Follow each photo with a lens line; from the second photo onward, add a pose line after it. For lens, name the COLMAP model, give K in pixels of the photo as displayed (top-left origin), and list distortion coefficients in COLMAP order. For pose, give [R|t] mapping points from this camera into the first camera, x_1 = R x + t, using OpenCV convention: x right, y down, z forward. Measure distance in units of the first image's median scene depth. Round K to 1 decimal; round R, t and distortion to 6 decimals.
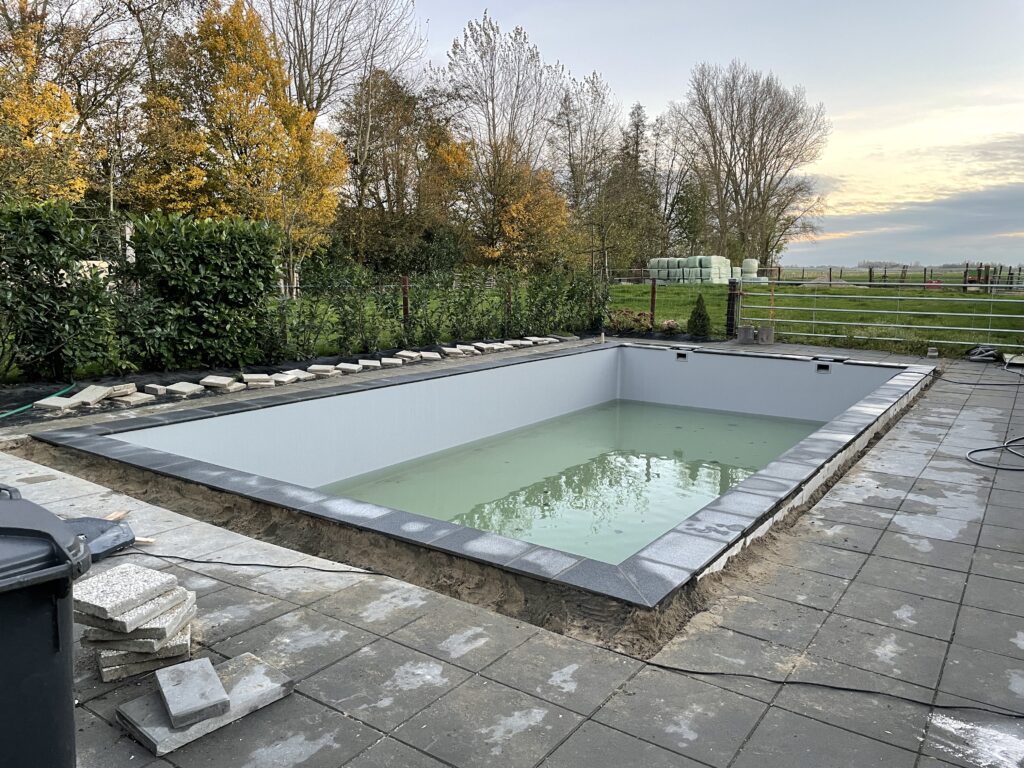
lens RADIAL K [[762.2, 0, 512.0], [0, 762.2, 384.0], [0, 0, 1]] dist [0.085485, -0.095167]
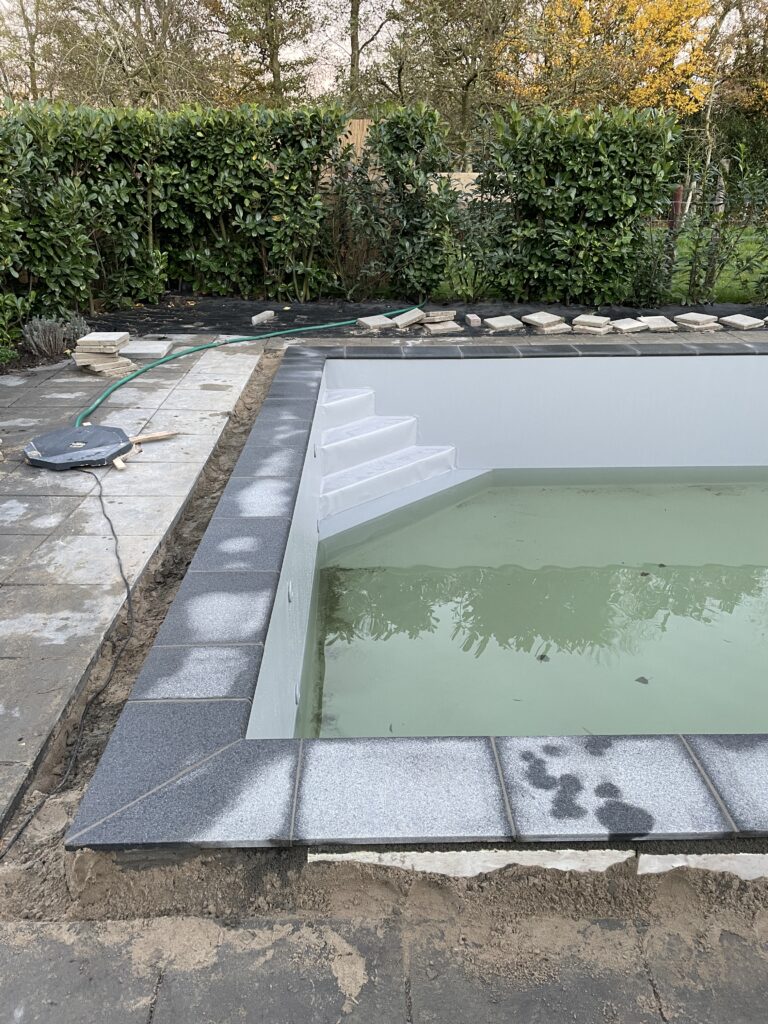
lens RADIAL K [[762.2, 0, 384.0], [0, 762.2, 512.0], [0, 0, 1]] dist [0.085485, -0.095167]
pose [[0.588561, 0.305874, -0.748356, 0.407202], [-0.116020, 0.948040, 0.296243, -0.060013], [0.800084, -0.087533, 0.593467, 0.582419]]
